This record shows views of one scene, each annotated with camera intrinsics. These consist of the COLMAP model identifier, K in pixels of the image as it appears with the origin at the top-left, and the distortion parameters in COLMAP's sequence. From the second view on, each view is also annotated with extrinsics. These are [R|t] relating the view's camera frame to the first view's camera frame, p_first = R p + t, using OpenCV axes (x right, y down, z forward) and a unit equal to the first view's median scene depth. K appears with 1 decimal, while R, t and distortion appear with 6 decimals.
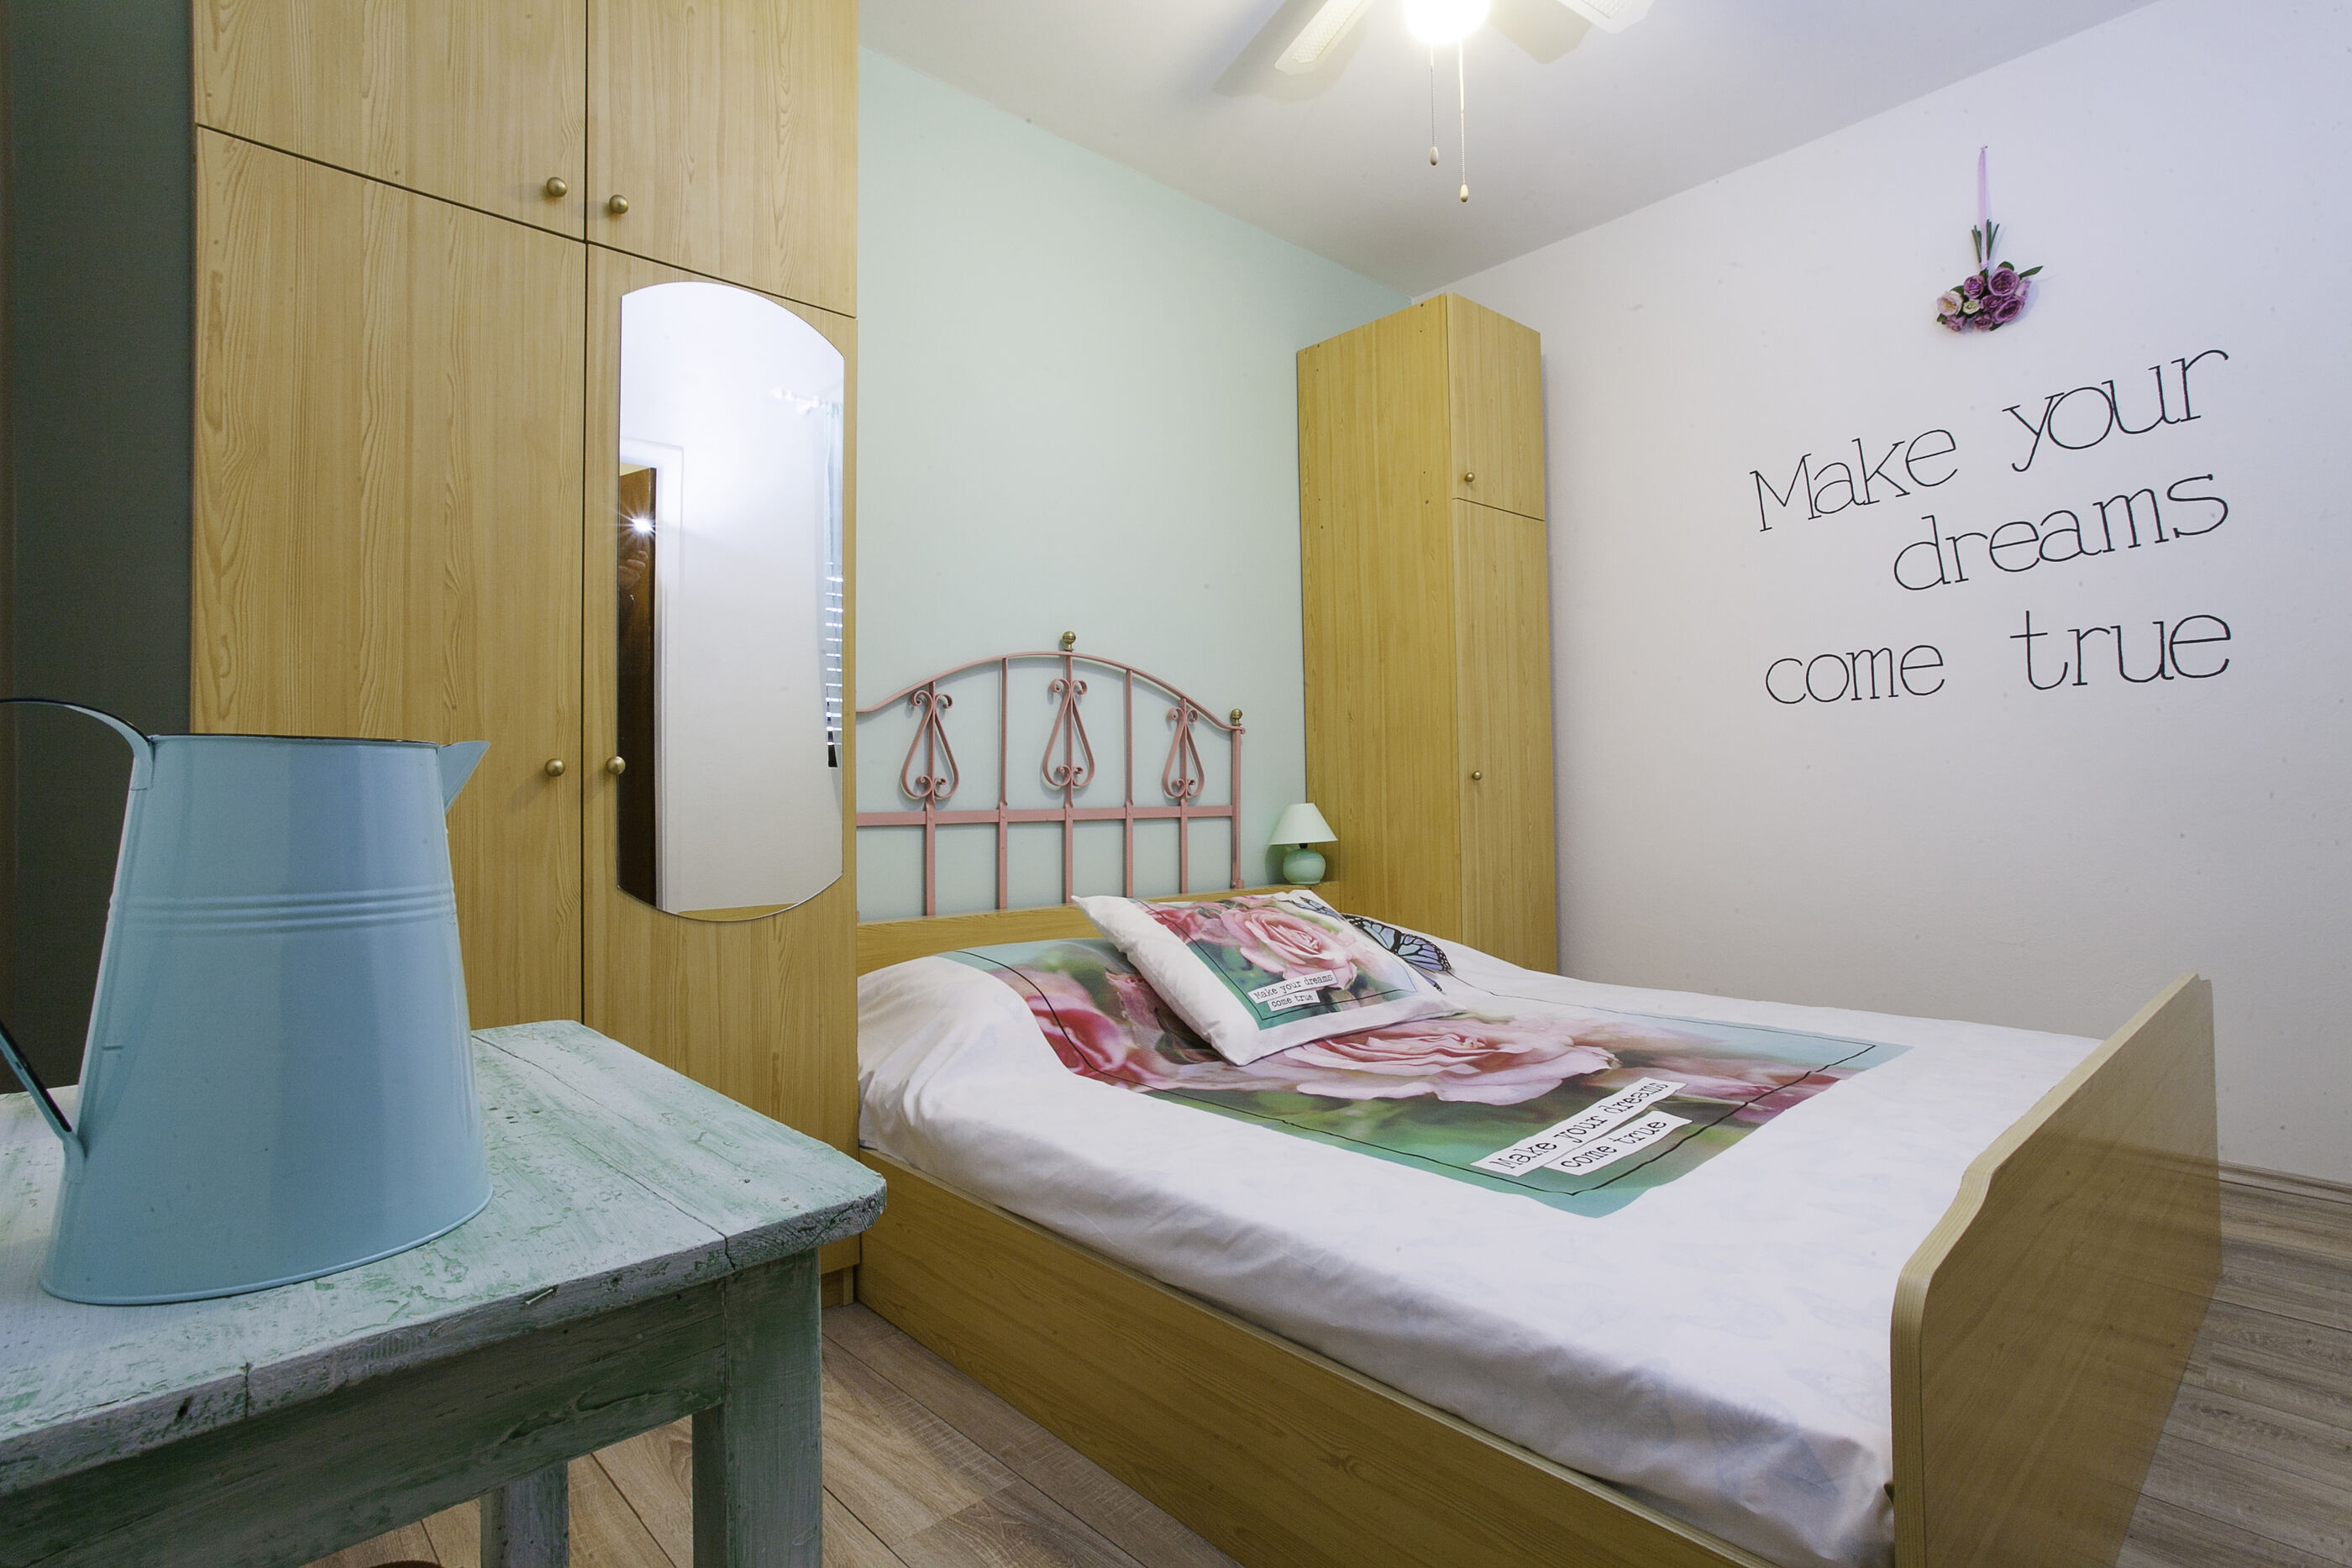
lens RADIAL K [[1167.1, 0, 1166.7], [0, 1167.1, 777.3], [0, 0, 1]] dist [-0.045961, 0.029498]
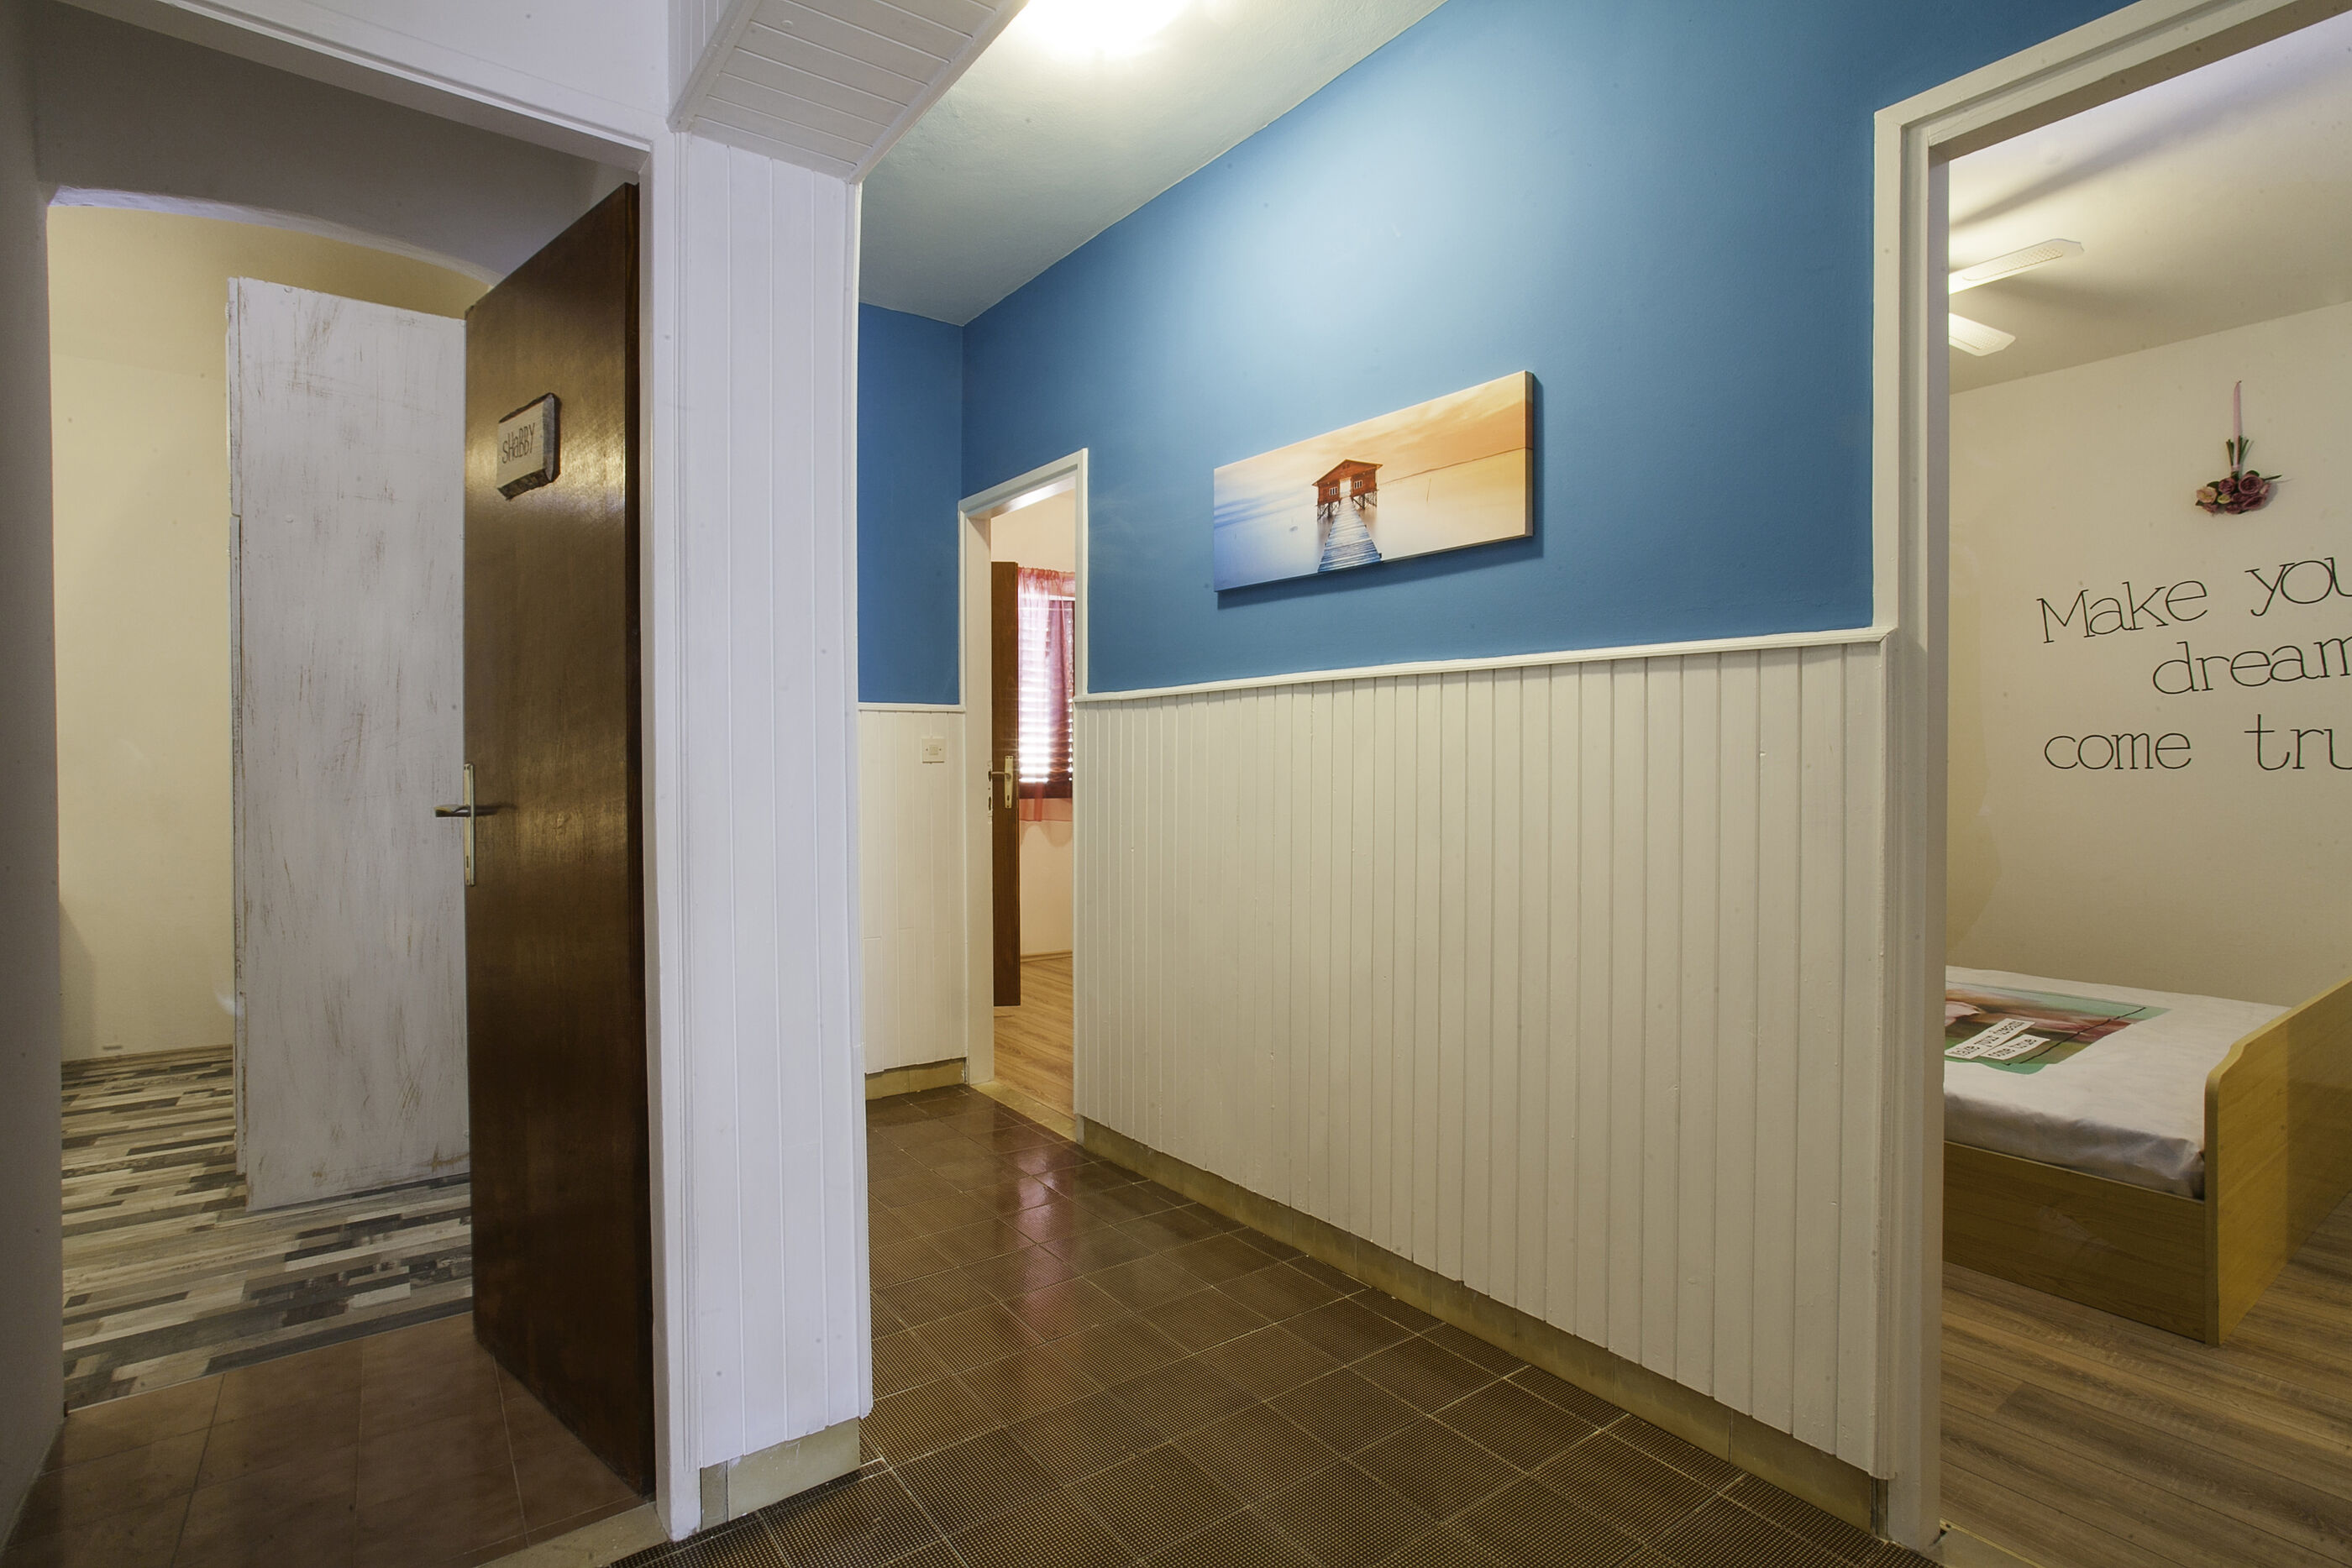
lens RADIAL K [[1167.1, 0, 1166.7], [0, 1167.1, 777.3], [0, 0, 1]] dist [-0.045961, 0.029498]
pose [[0.994041, 0.013952, -0.108110, -0.439784], [-0.011200, 0.999599, 0.026019, -0.088360], [0.108429, -0.024653, 0.993798, -0.559871]]
